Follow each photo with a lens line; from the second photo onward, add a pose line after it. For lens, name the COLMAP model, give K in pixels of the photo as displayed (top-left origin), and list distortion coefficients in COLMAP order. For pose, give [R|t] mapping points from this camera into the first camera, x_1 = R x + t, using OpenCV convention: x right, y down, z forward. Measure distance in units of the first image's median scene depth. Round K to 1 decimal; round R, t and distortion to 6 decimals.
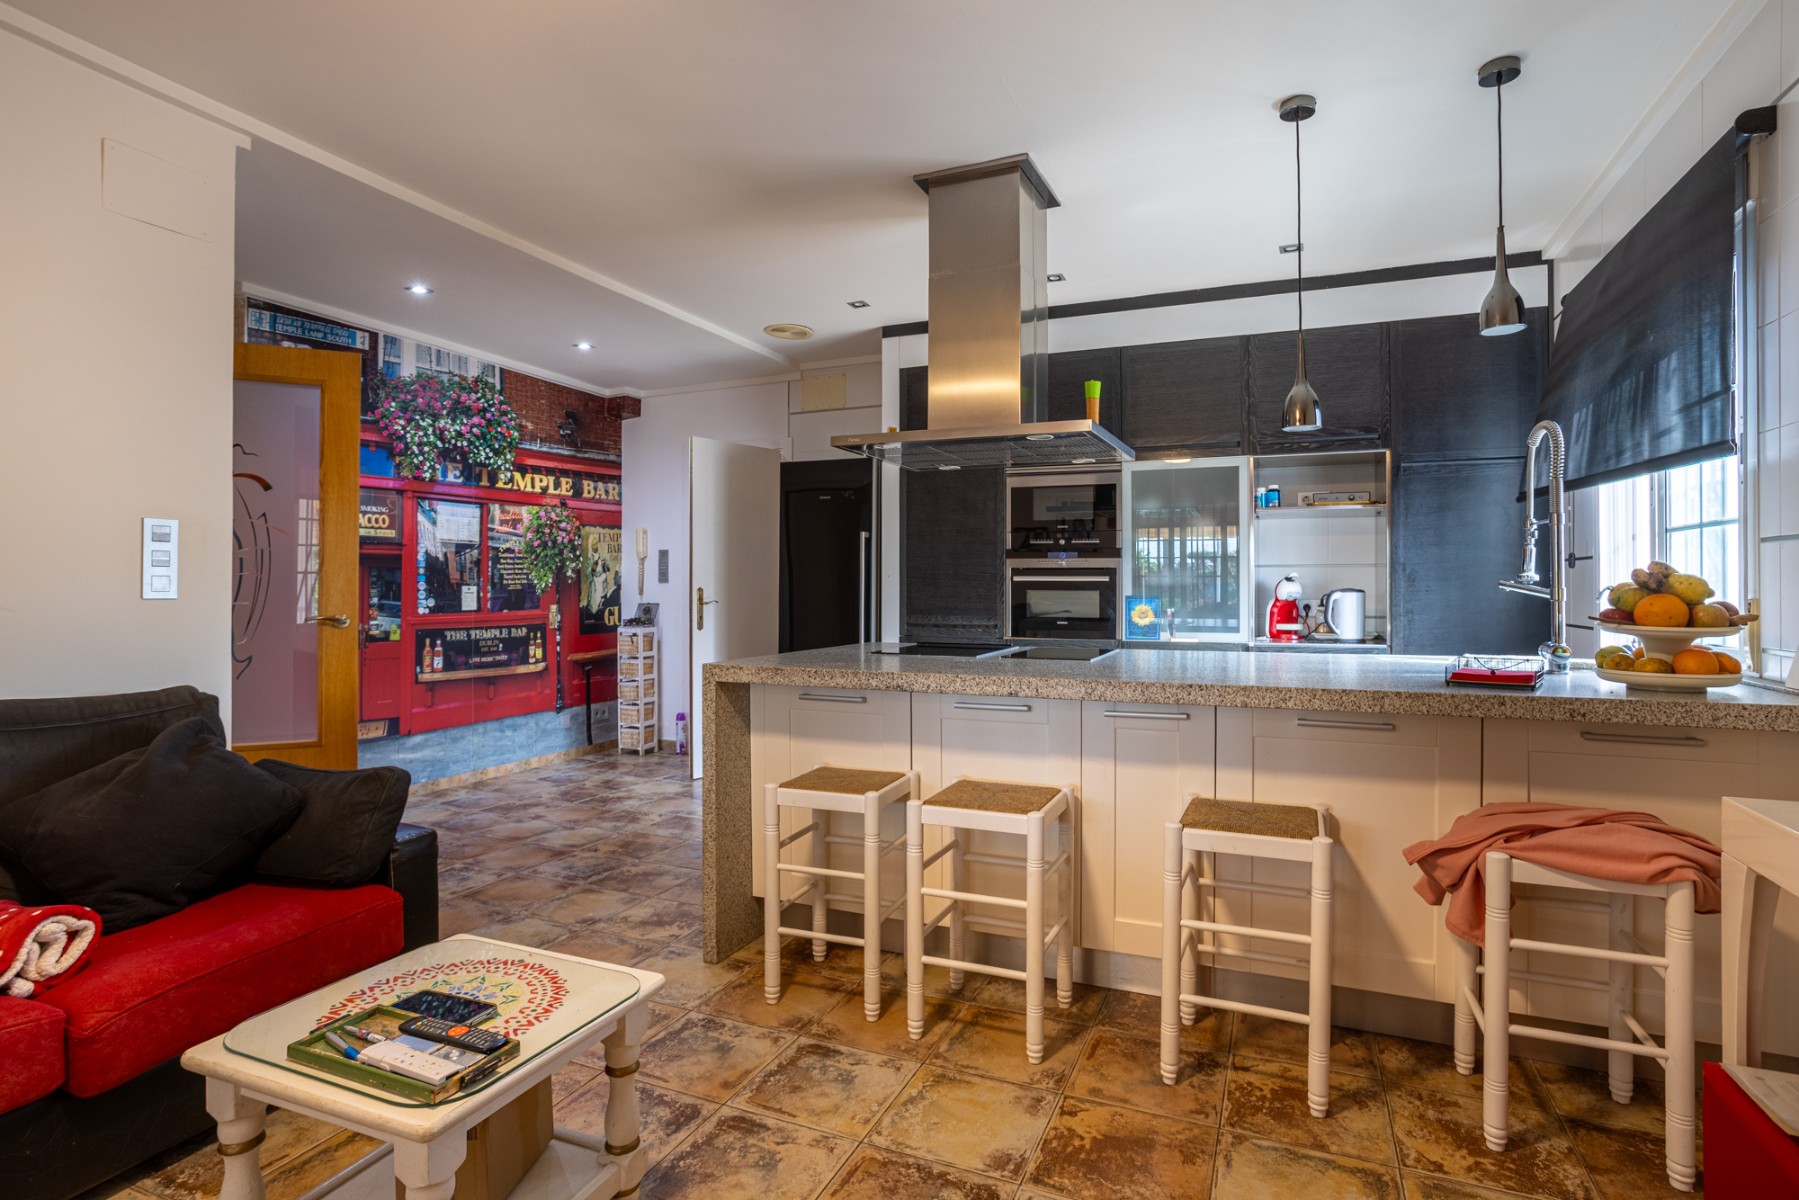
lens RADIAL K [[929.2, 0, 904.4], [0, 929.2, 587.9], [0, 0, 1]] dist [-0.007486, -0.001088]
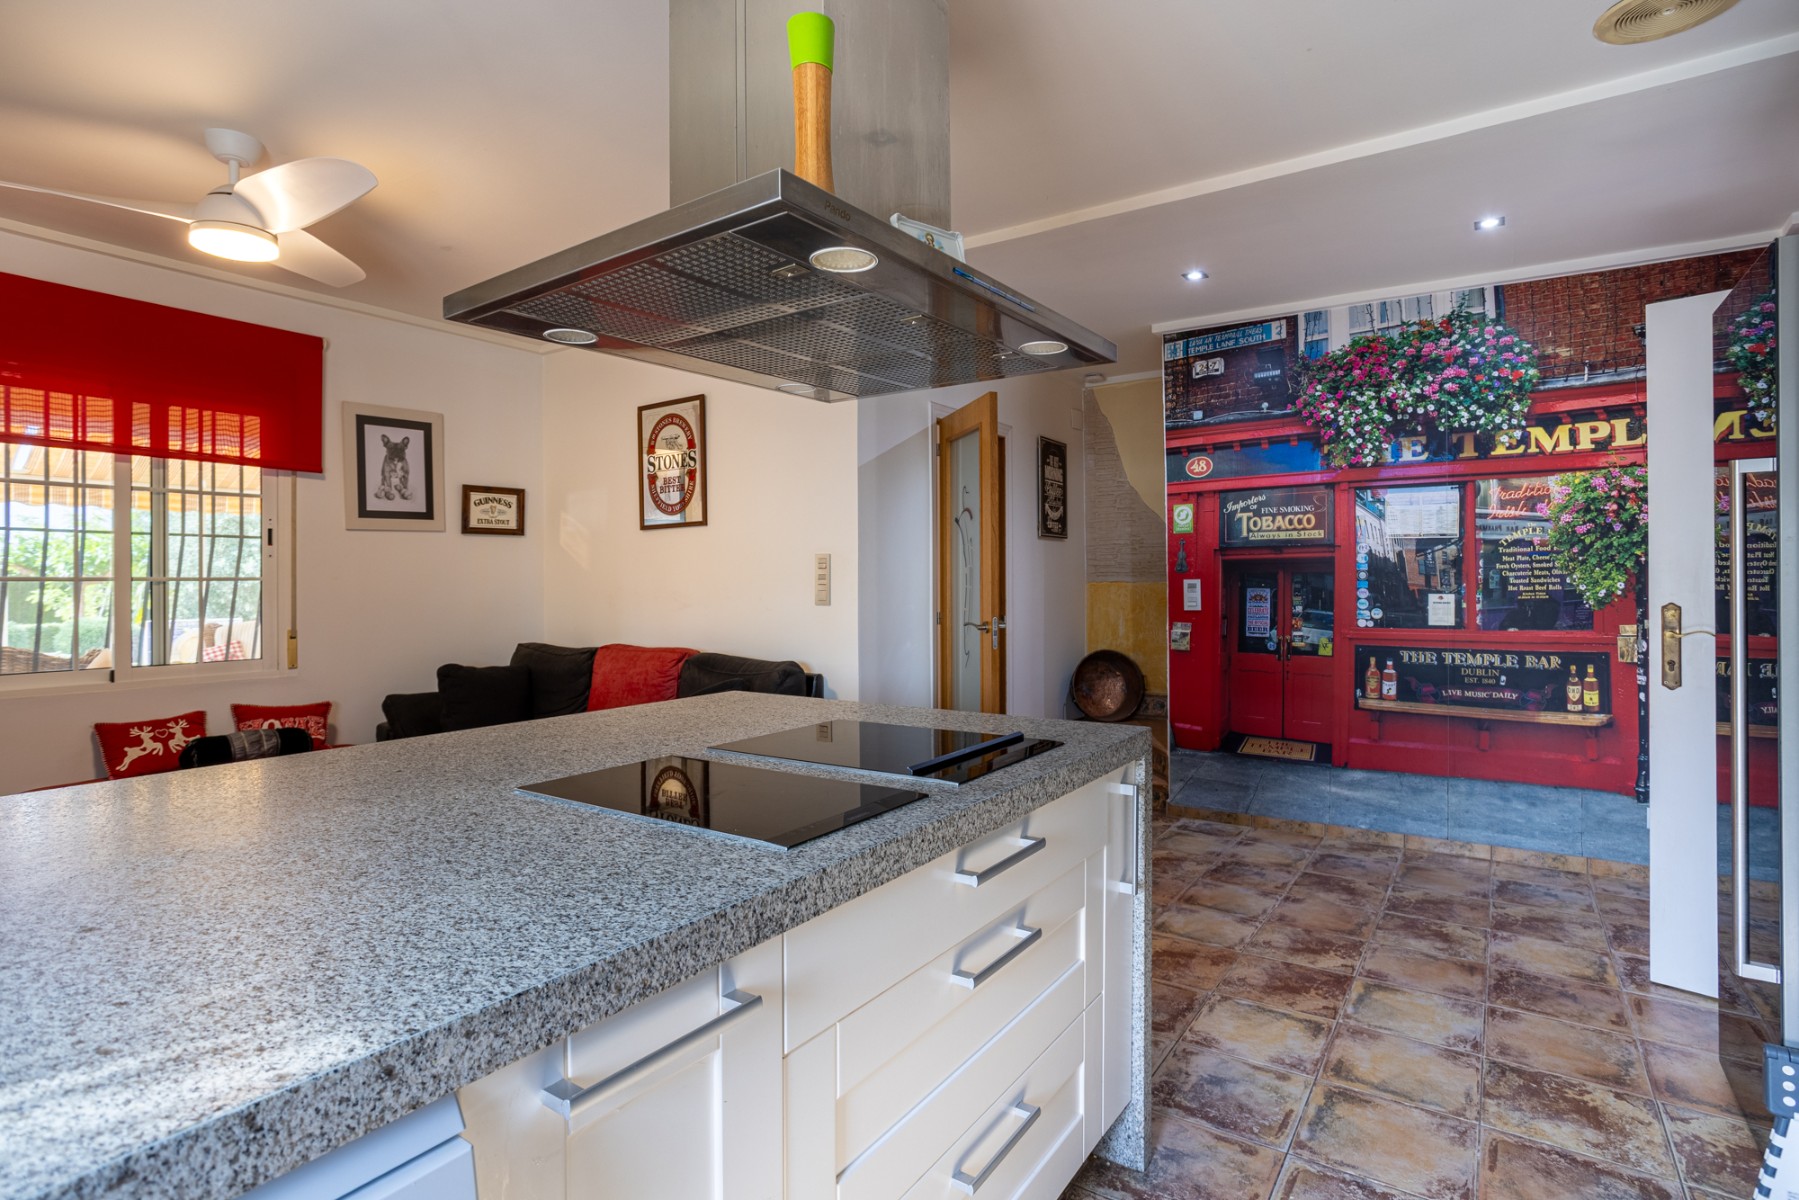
lens RADIAL K [[929.2, 0, 905.3], [0, 929.2, 586.3], [0, 0, 1]] dist [-0.007486, -0.001088]
pose [[-0.184722, 0.002124, -0.982788, 0.359734], [0.000265, 0.999998, 0.002112, -0.010012], [0.982791, 0.000130, -0.184722, 0.716323]]
